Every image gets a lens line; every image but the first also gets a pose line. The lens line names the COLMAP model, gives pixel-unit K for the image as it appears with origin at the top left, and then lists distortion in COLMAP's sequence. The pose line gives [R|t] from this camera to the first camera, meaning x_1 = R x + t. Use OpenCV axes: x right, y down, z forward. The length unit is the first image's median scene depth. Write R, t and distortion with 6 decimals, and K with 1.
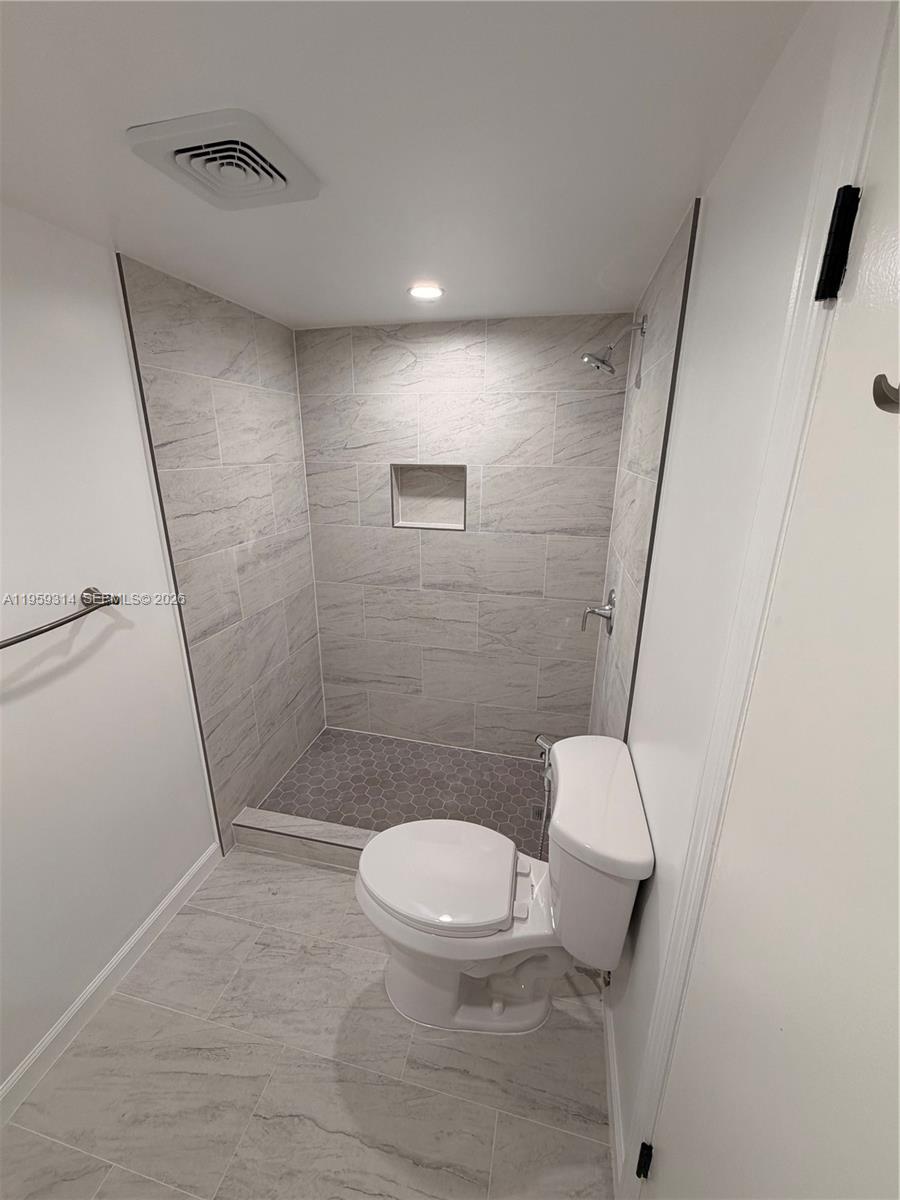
lens RADIAL K [[480.1, 0, 449.7], [0, 480.1, 598.0], [0, 0, 1]] dist [-0.000715, -0.000158]
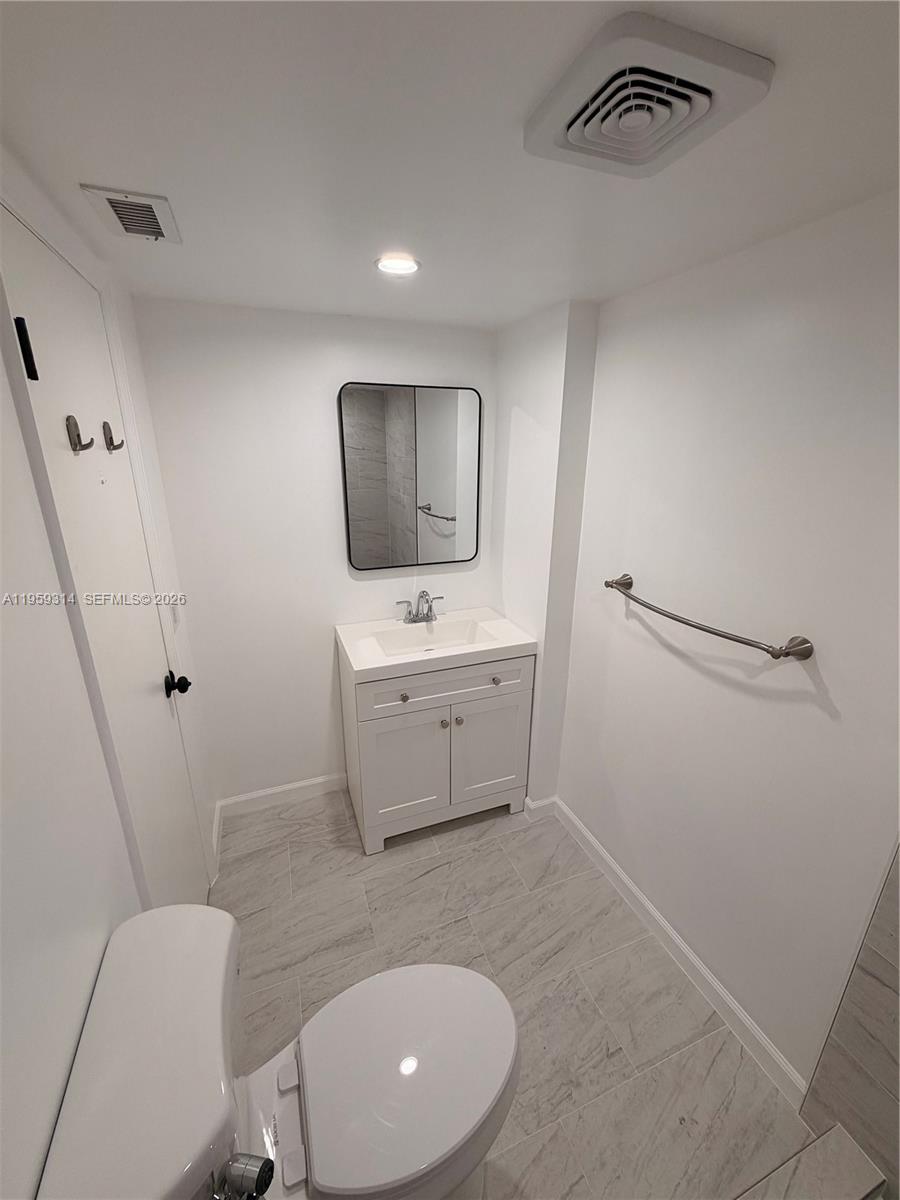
lens RADIAL K [[480.1, 0, 451.7], [0, 480.1, 602.2], [0, 0, 1]] dist [-0.000715, -0.000158]
pose [[-0.828992, 0.169734, -0.532881, 0.177130], [-0.174857, 0.826398, 0.535249, -0.365993], [0.531222, 0.536895, -0.655398, 1.048948]]
